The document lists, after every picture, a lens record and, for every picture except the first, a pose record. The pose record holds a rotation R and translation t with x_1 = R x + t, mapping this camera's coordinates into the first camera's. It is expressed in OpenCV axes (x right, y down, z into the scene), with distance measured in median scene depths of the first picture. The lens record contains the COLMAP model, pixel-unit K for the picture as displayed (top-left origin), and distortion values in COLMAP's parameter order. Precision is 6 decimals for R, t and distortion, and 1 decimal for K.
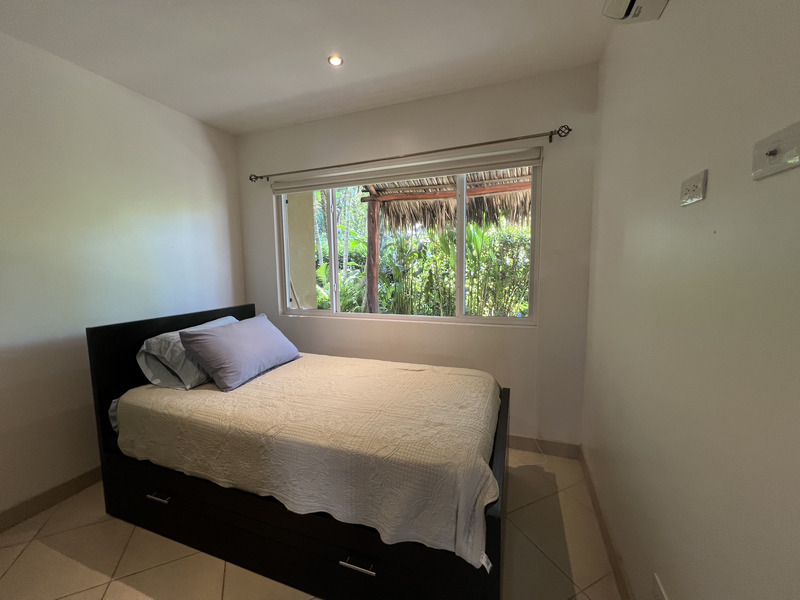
lens RADIAL K [[319.9, 0, 398.9], [0, 319.9, 298.4], [0, 0, 1]] dist [-0.000074, -0.000028]
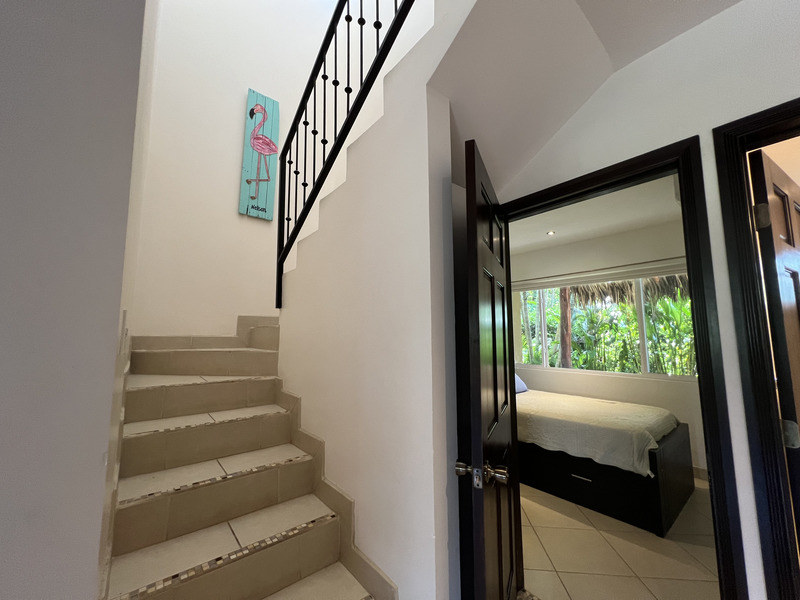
lens RADIAL K [[319.9, 0, 399.8], [0, 319.9, 297.7], [0, 0, 1]] dist [-0.000074, -0.000028]
pose [[0.865535, -0.043958, -0.498916, -0.012968], [-0.060865, 0.979526, -0.191894, 0.028143], [0.497136, 0.196458, 0.845139, -0.348798]]
